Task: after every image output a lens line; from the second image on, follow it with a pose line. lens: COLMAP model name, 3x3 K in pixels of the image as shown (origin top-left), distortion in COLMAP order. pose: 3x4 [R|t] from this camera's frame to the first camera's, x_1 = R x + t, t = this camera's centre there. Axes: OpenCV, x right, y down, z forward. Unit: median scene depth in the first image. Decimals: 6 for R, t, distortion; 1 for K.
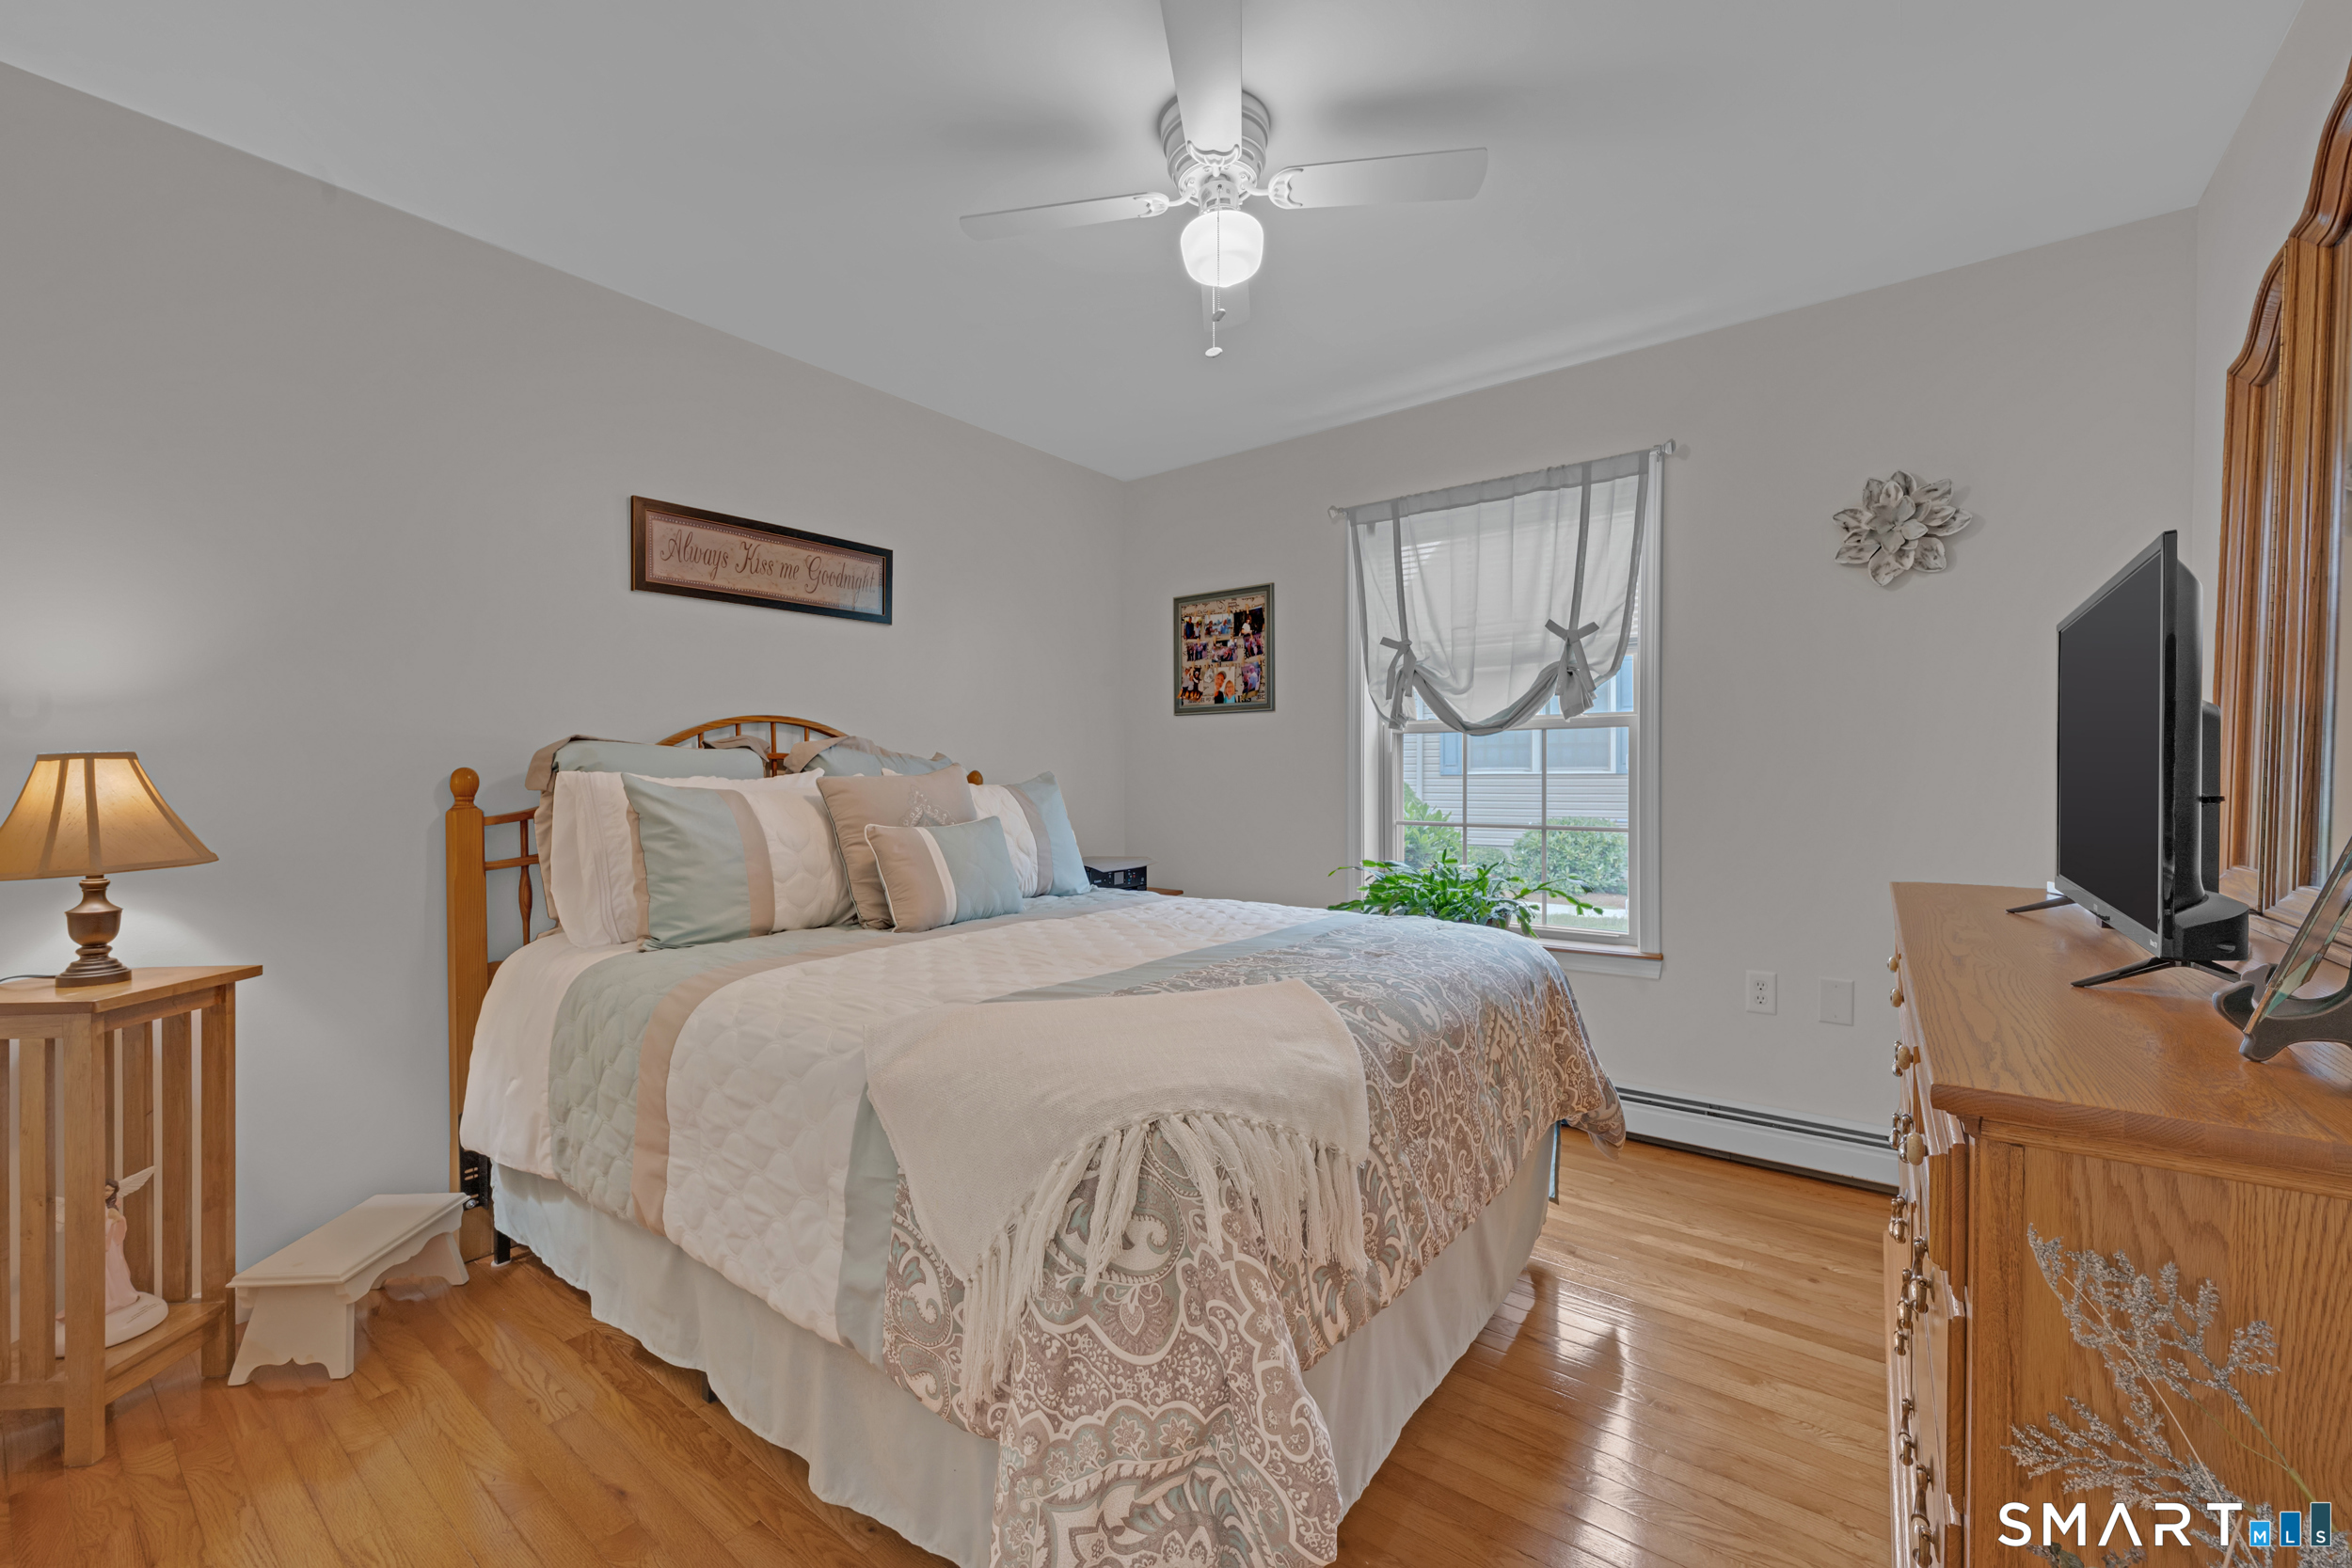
lens RADIAL K [[941.7, 0, 1162.1], [0, 941.7, 781.6], [0, 0, 1]] dist [-0.000258, -0.000203]
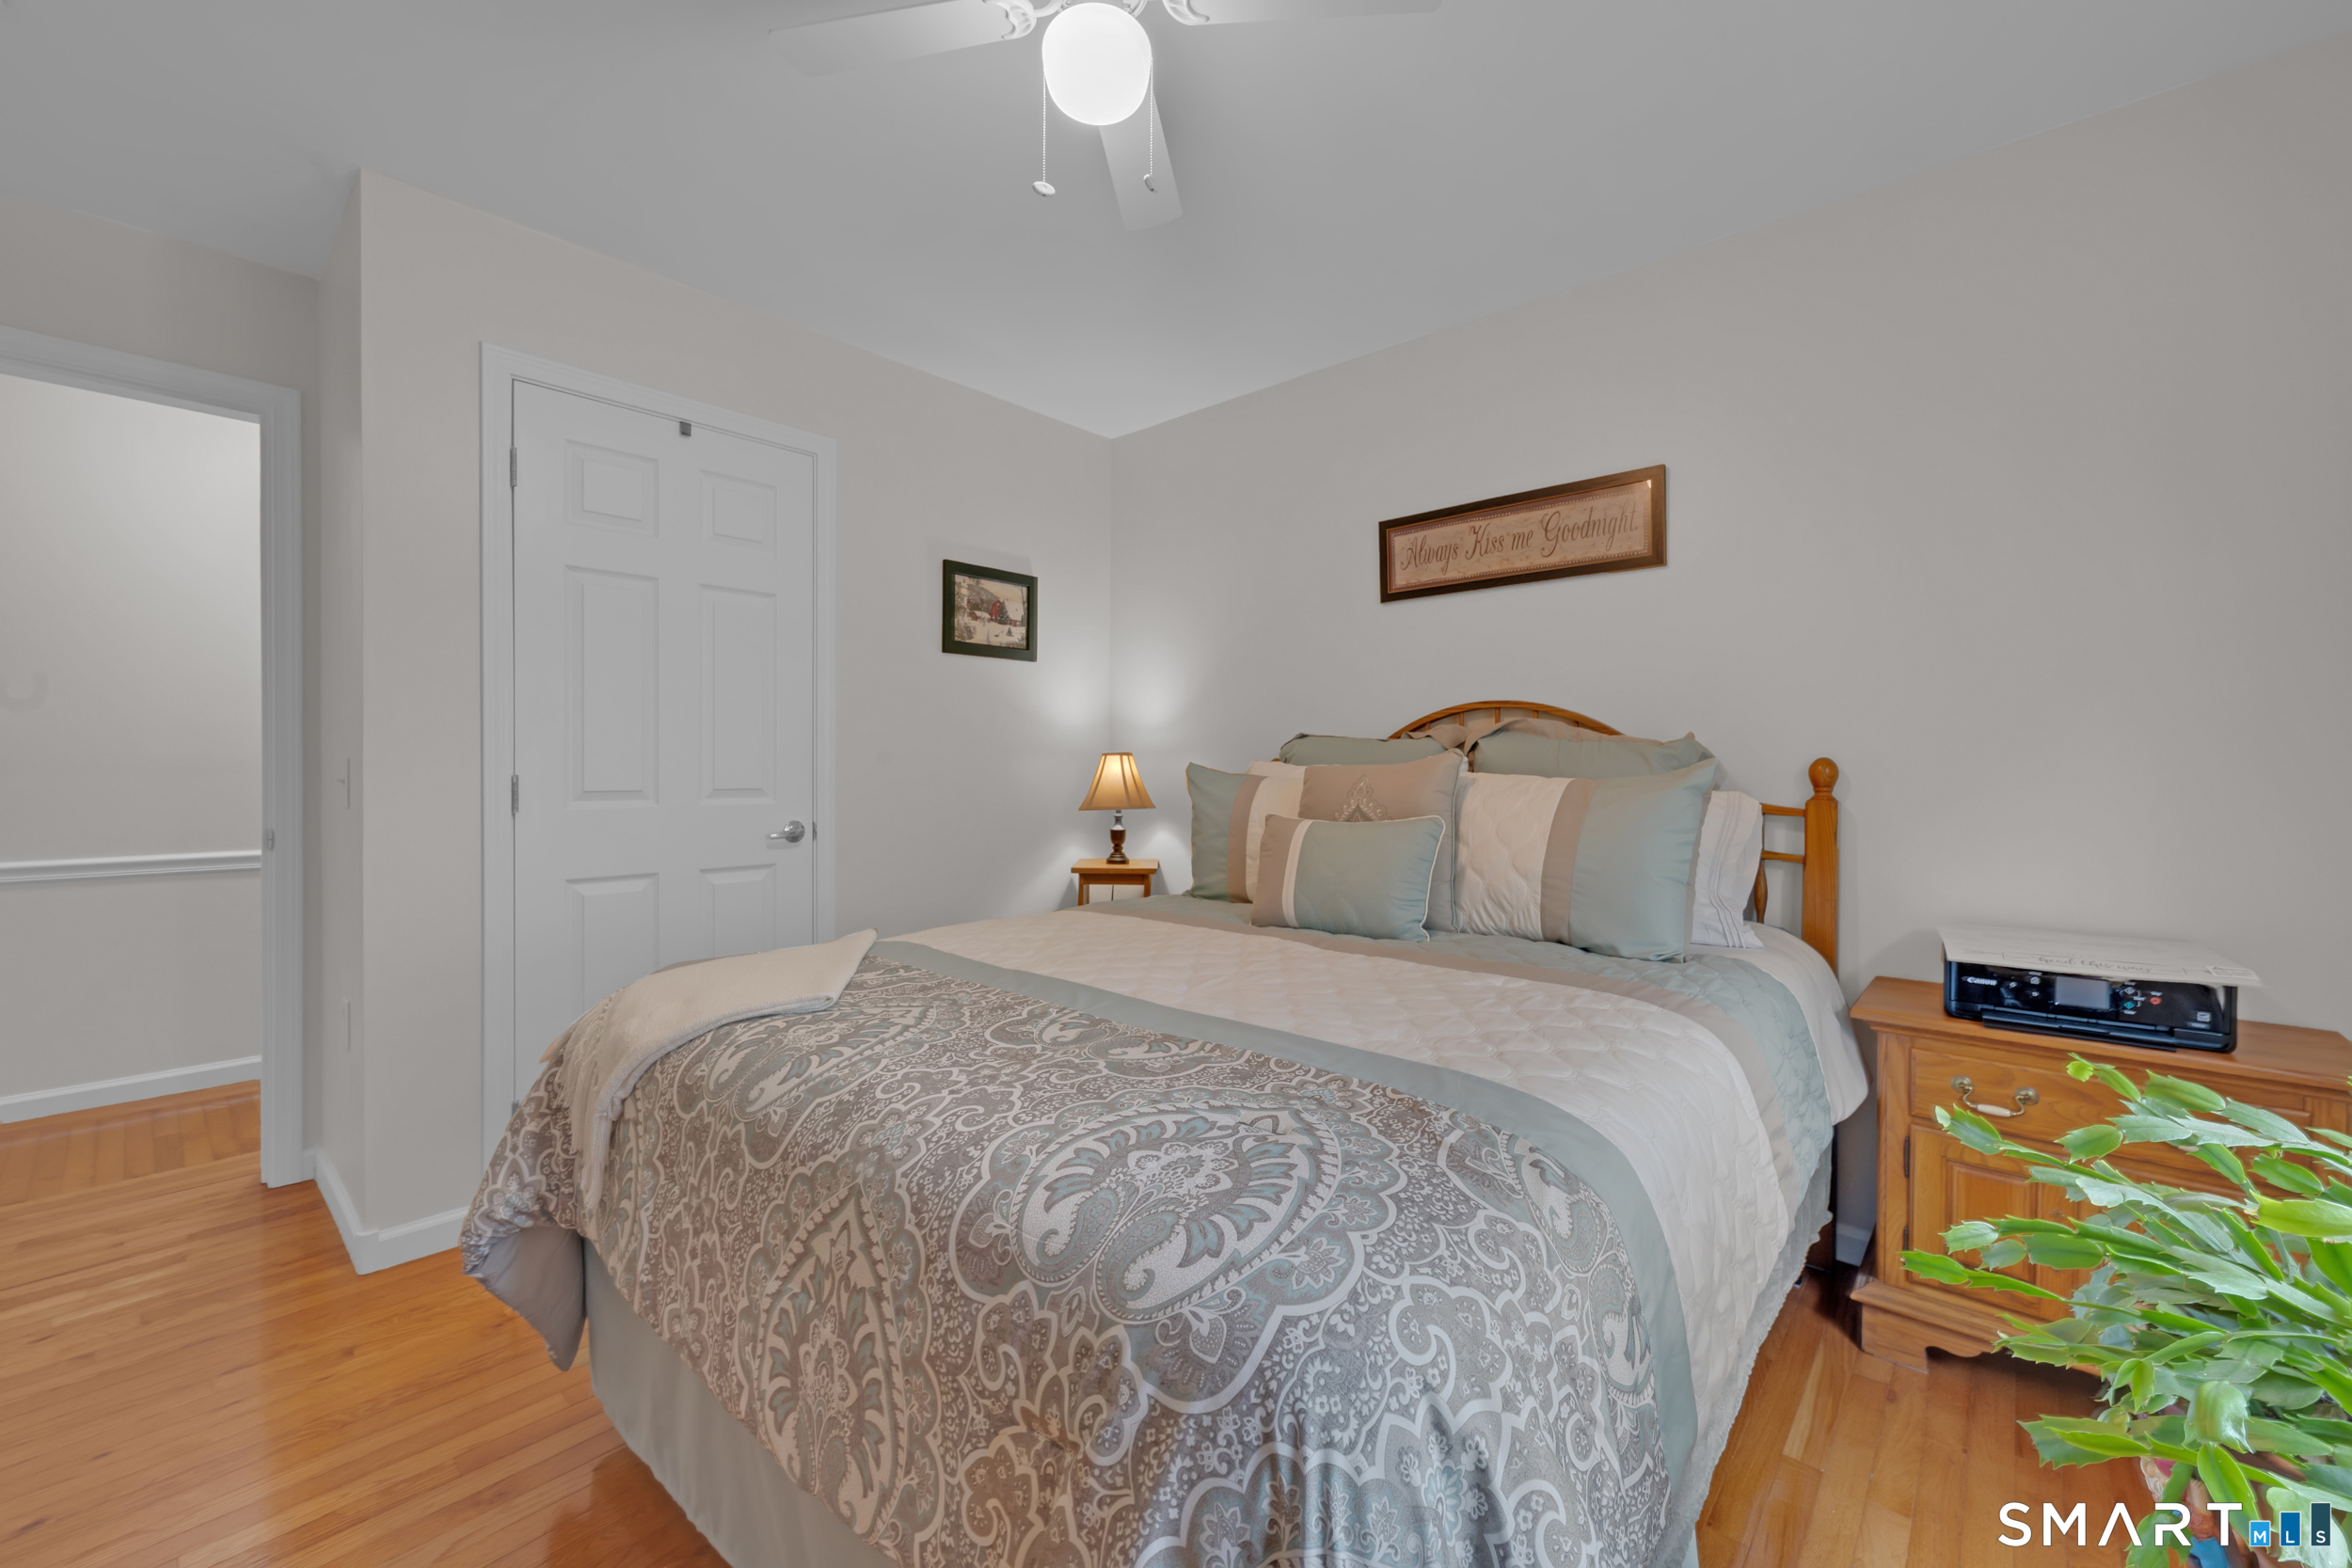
lens RADIAL K [[941.7, 0, 1162.1], [0, 941.7, 781.6], [0, 0, 1]] dist [-0.000258, -0.000203]
pose [[-0.063278, 0.020469, -0.997786, 0.605207], [-0.008406, 0.999743, 0.021043, -0.007730], [0.997961, 0.009719, -0.063089, 0.804229]]
